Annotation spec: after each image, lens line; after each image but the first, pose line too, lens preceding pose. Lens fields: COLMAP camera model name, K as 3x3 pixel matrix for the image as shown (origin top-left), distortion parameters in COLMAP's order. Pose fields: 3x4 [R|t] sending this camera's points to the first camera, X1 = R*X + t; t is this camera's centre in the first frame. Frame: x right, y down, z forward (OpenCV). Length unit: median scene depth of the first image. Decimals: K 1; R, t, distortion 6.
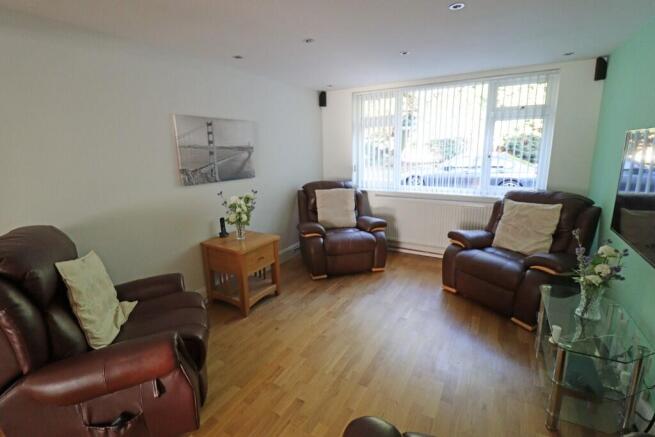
lens RADIAL K [[307.2, 0, 327.5], [0, 307.2, 218.5], [0, 0, 1]] dist [-0.002739, -0.000684]
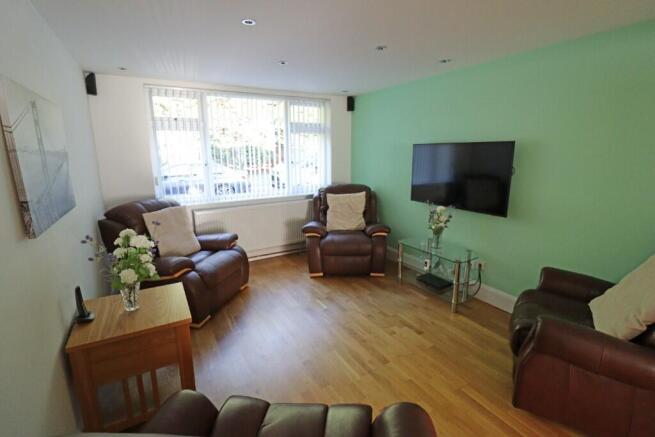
lens RADIAL K [[305.3, 0, 327.5], [0, 305.3, 218.5], [0, 0, 1]] dist [0.001897, 0.000143]
pose [[0.486315, -0.177143, 0.855639, -0.484549], [0.199174, 0.975929, 0.088843, -0.067077], [-0.850781, 0.127216, 0.509891, 0.309278]]
